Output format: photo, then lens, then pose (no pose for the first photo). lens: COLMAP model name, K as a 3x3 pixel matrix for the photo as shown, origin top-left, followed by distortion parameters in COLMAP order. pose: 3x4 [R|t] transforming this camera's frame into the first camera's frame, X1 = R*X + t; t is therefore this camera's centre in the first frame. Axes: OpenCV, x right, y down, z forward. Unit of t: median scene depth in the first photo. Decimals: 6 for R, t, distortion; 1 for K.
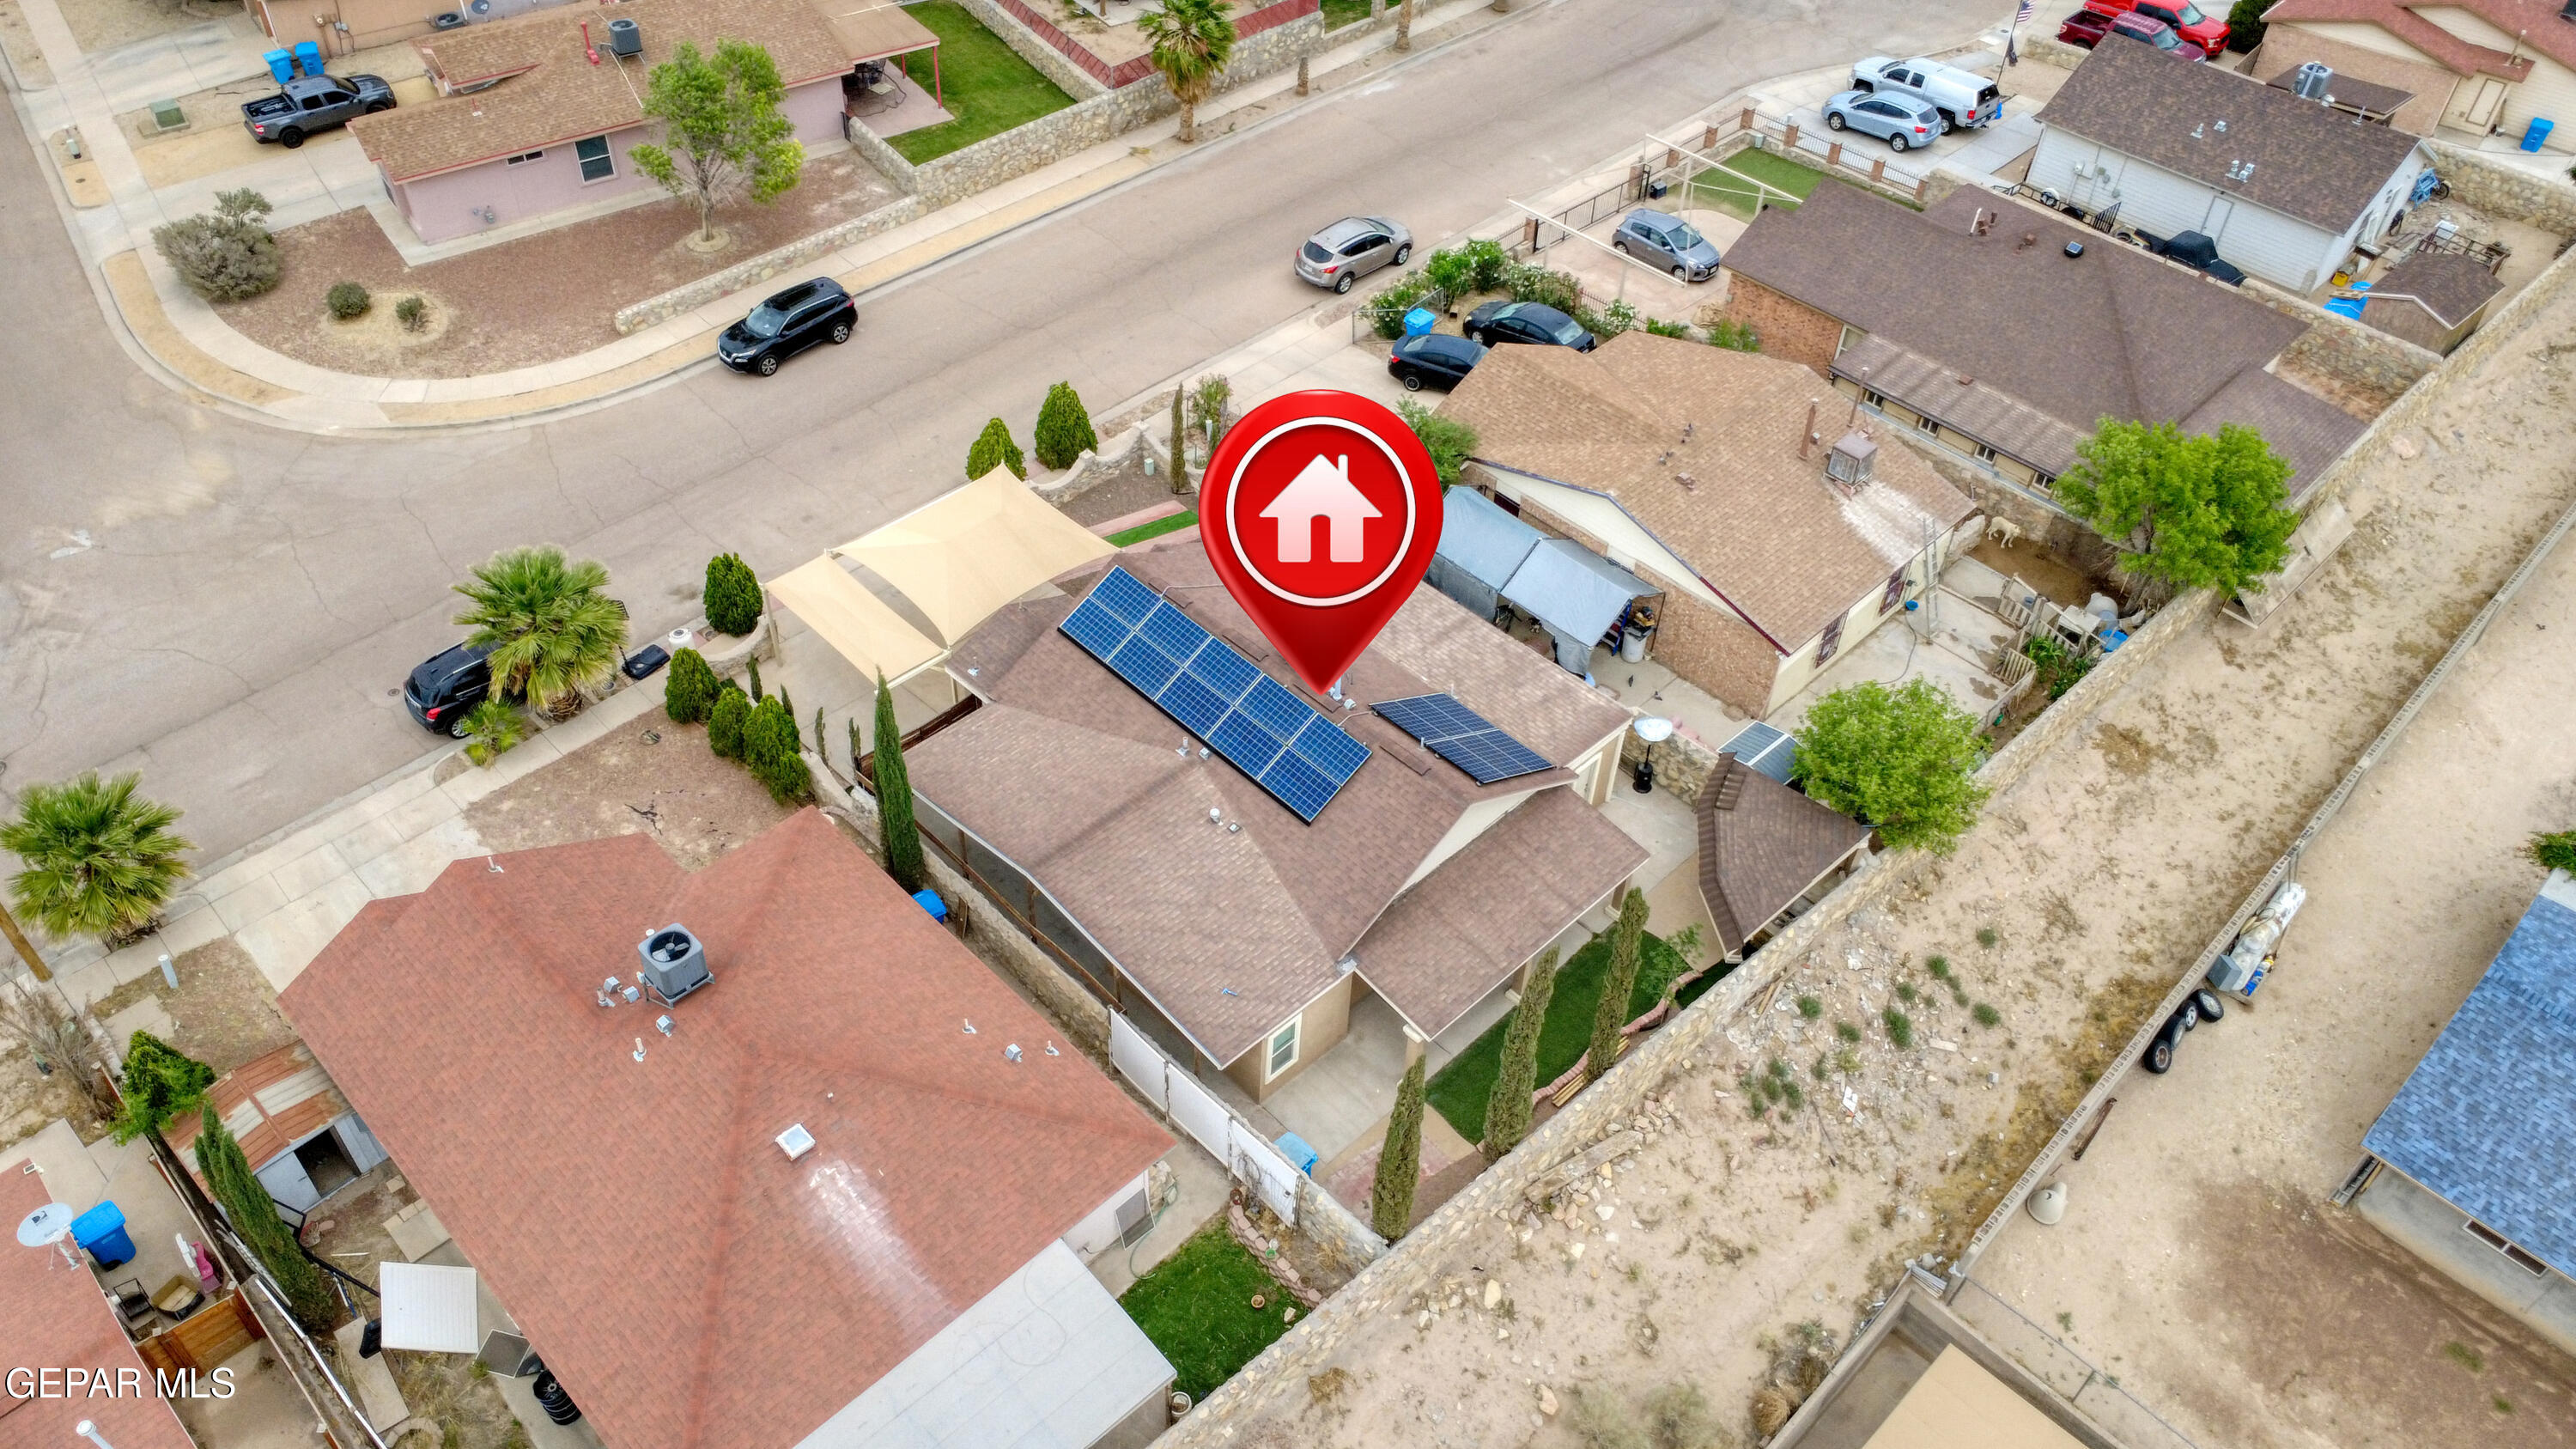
lens RADIAL K [[1872.3, 0, 1287.1], [0, 1872.3, 735.7], [0, 0, 1]] dist [0.001286, -0.004017]
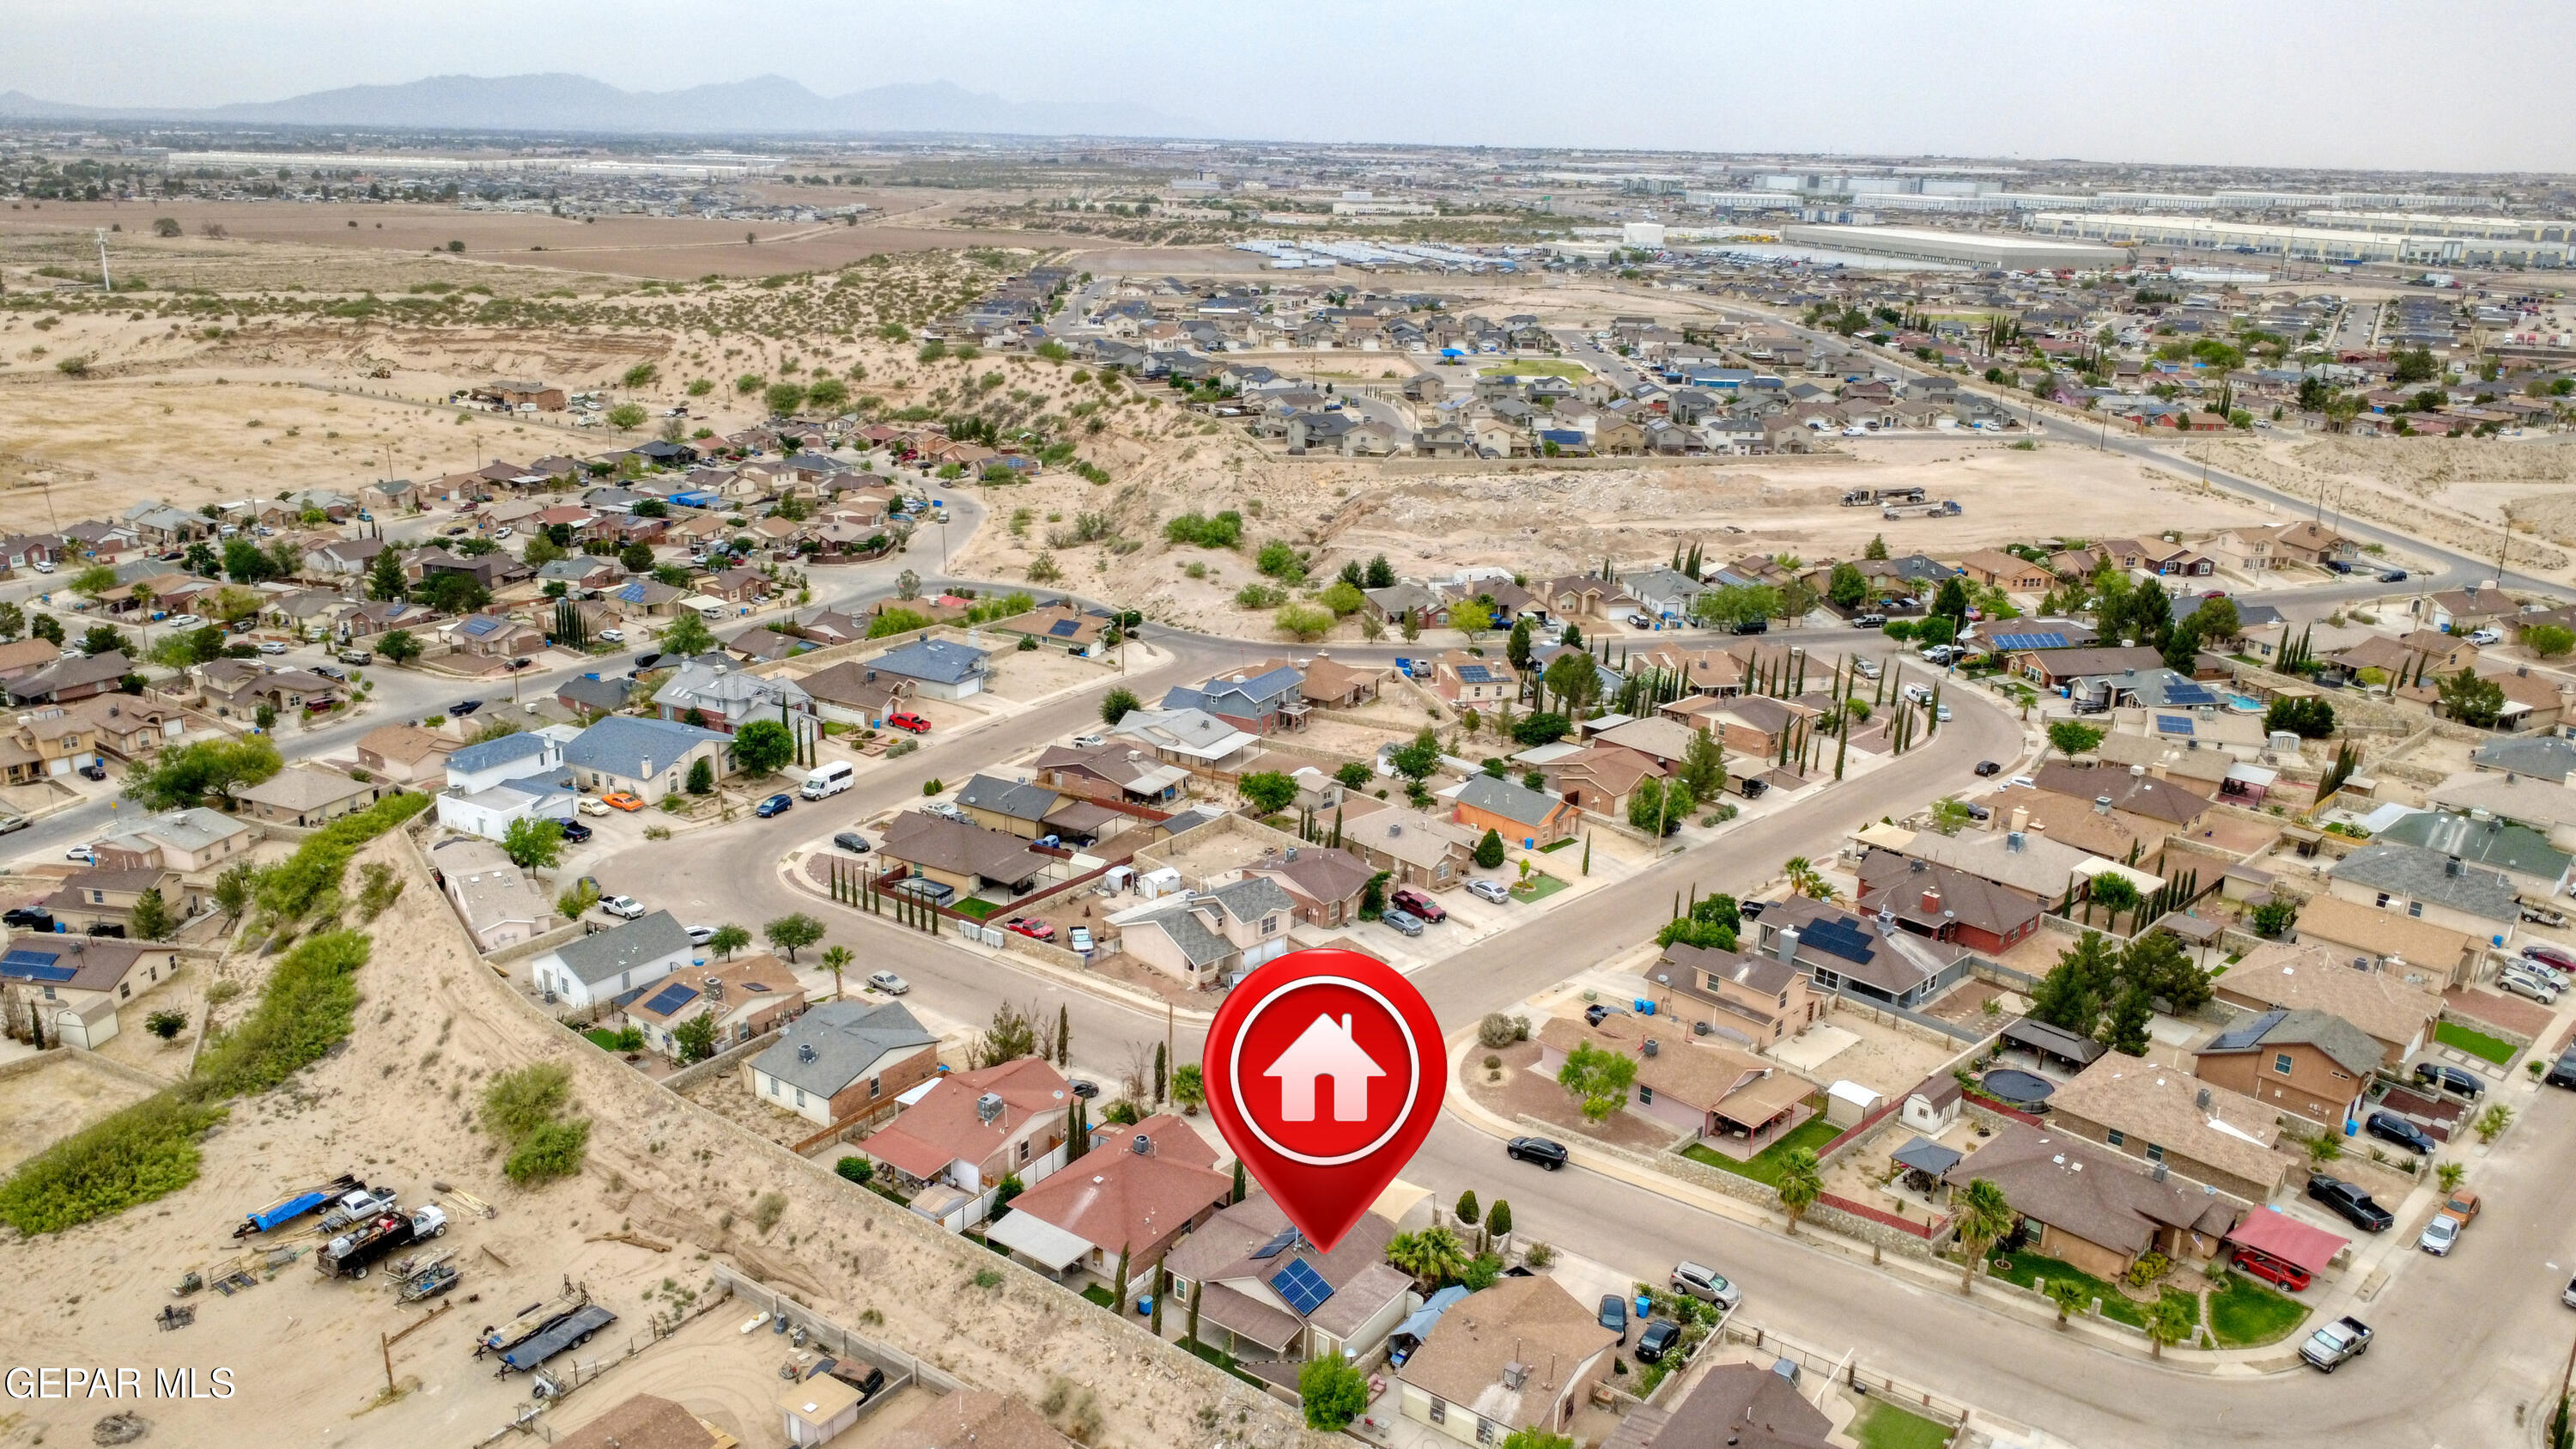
lens RADIAL K [[1872.3, 0, 1287.1], [0, 1872.3, 735.7], [0, 0, 1]] dist [0.001286, -0.004017]
pose [[0.178881, 0.269798, -0.946156, 1.765468], [-0.700873, 0.709852, 0.069908, -0.535690], [0.690492, 0.650630, 0.316073, -0.295506]]
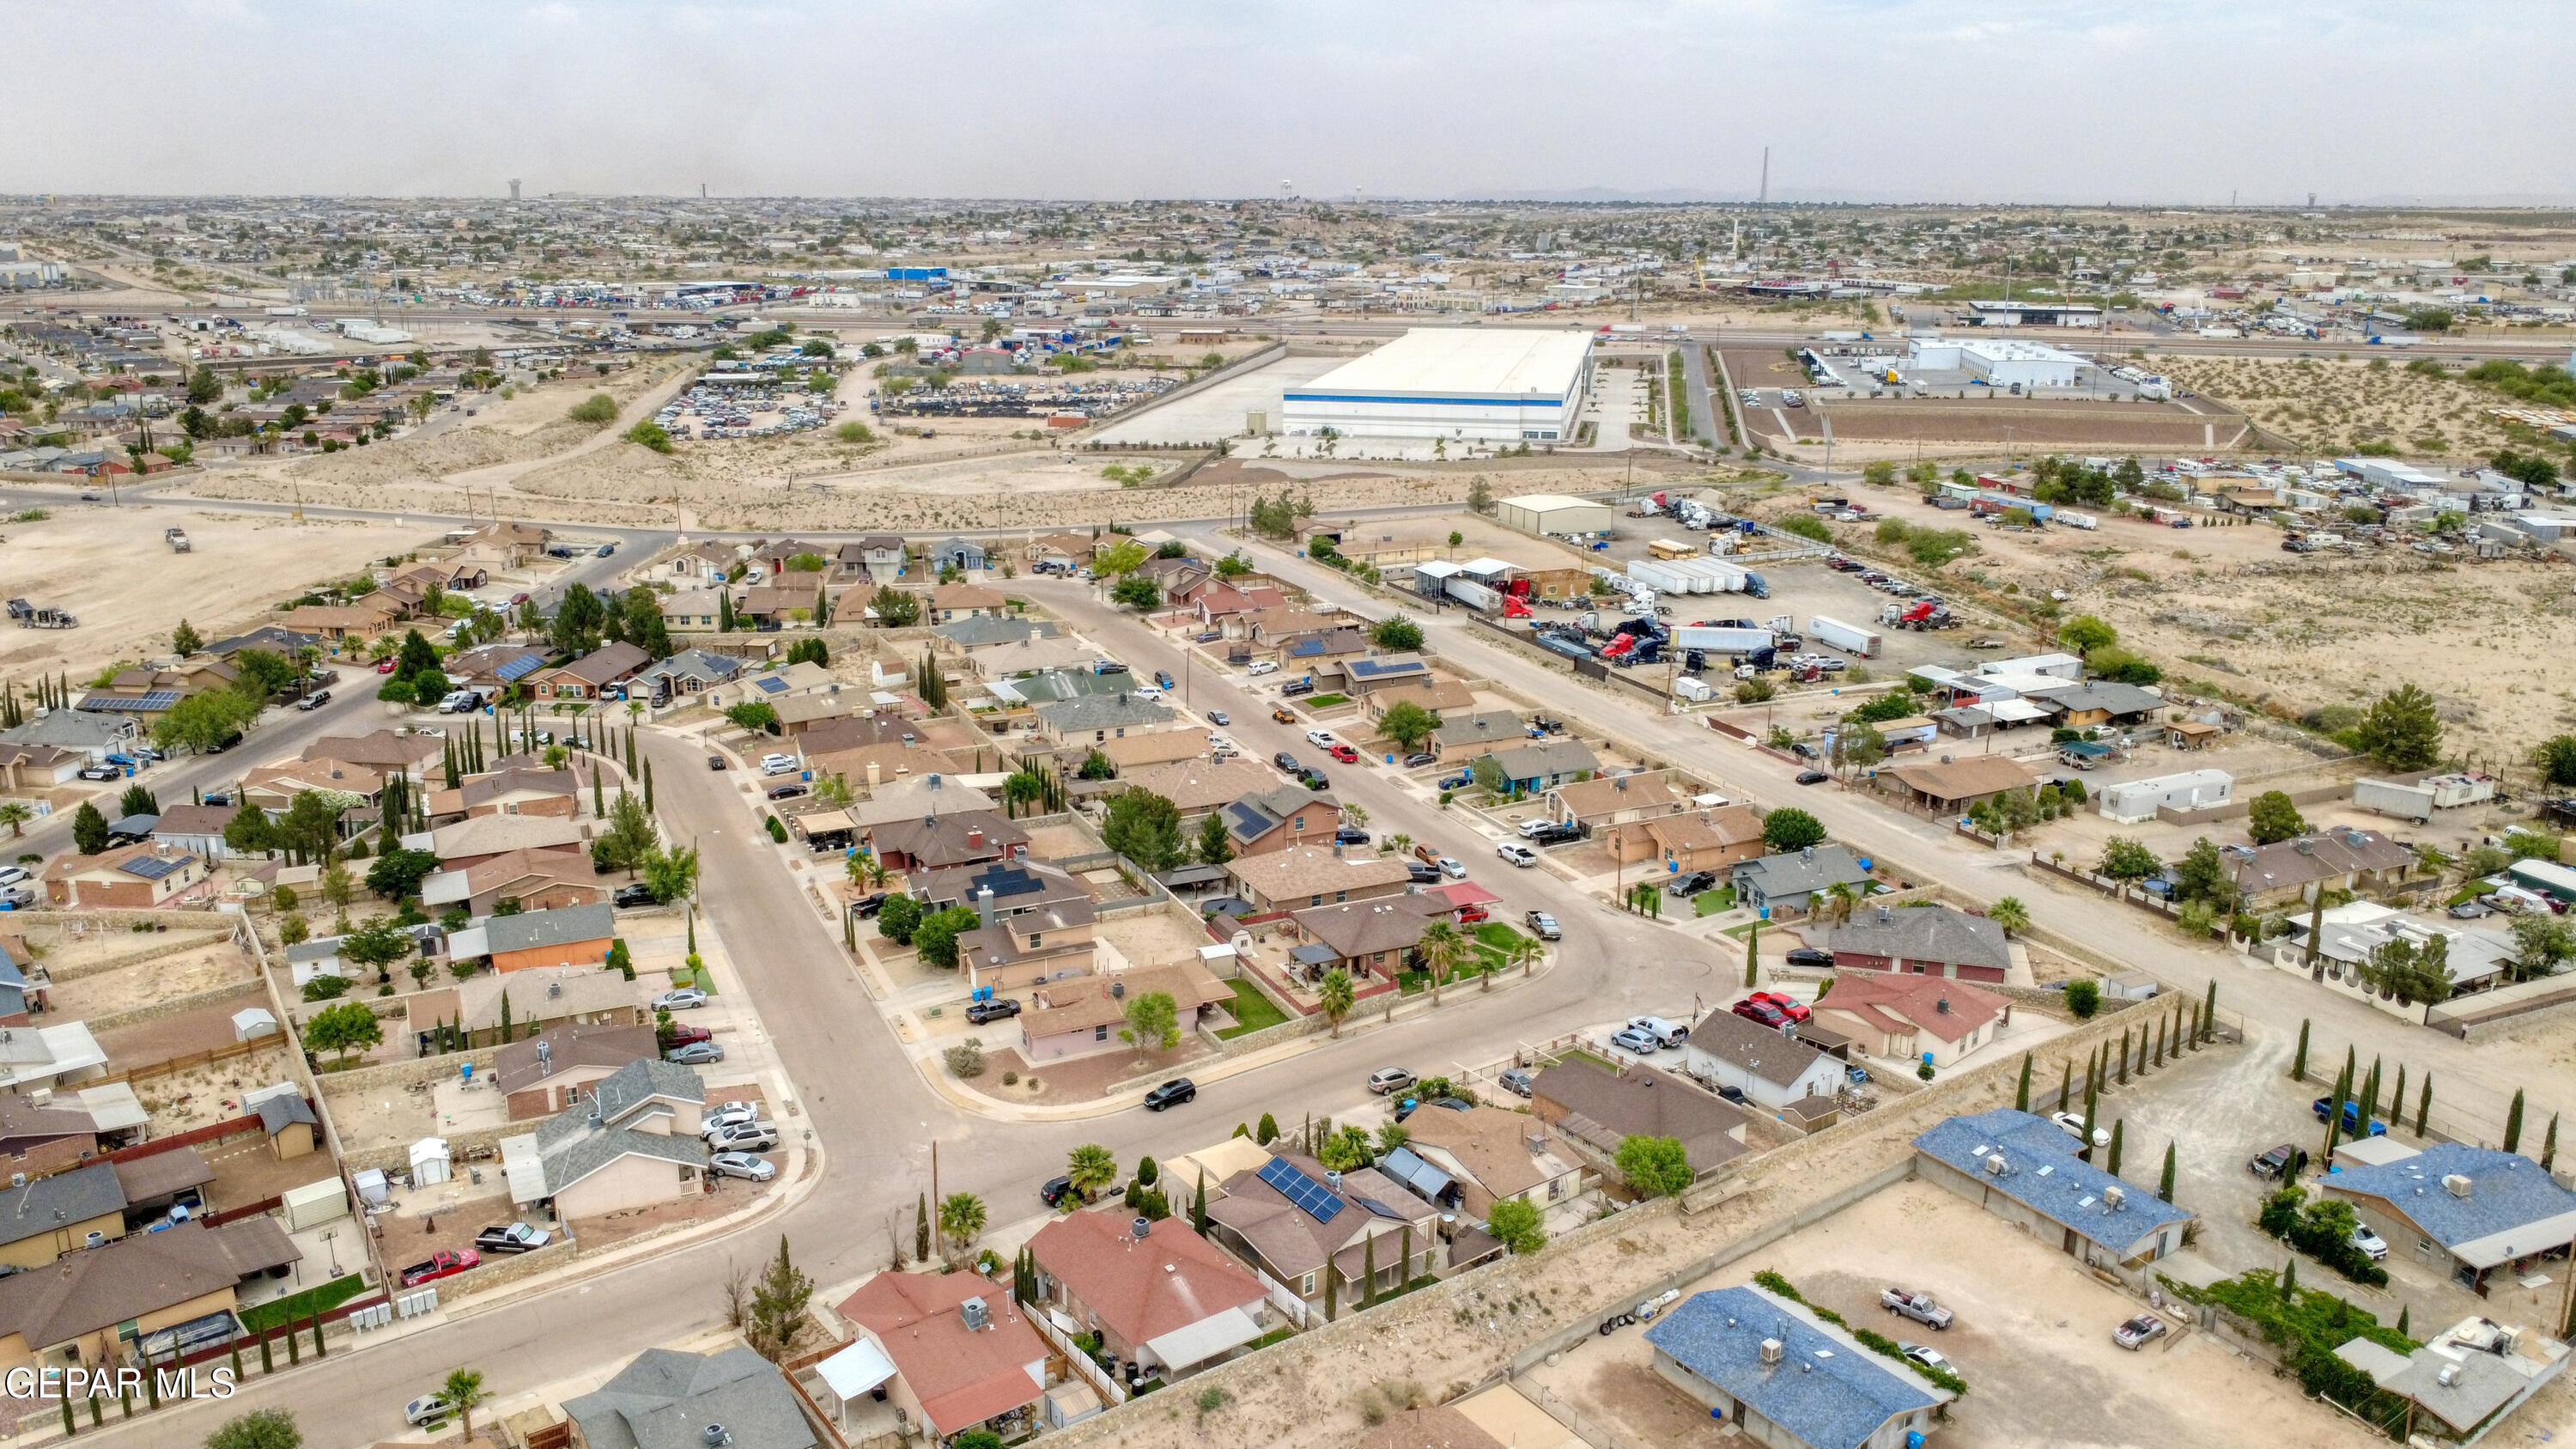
lens RADIAL K [[1872.3, 0, 1287.1], [0, 1872.3, 735.7], [0, 0, 1]] dist [0.001286, -0.004017]
pose [[0.988421, 0.014729, -0.151017, 0.289559], [-0.085174, 0.877537, -0.471883, 0.573222], [0.125573, 0.479282, 0.868631, -1.525625]]
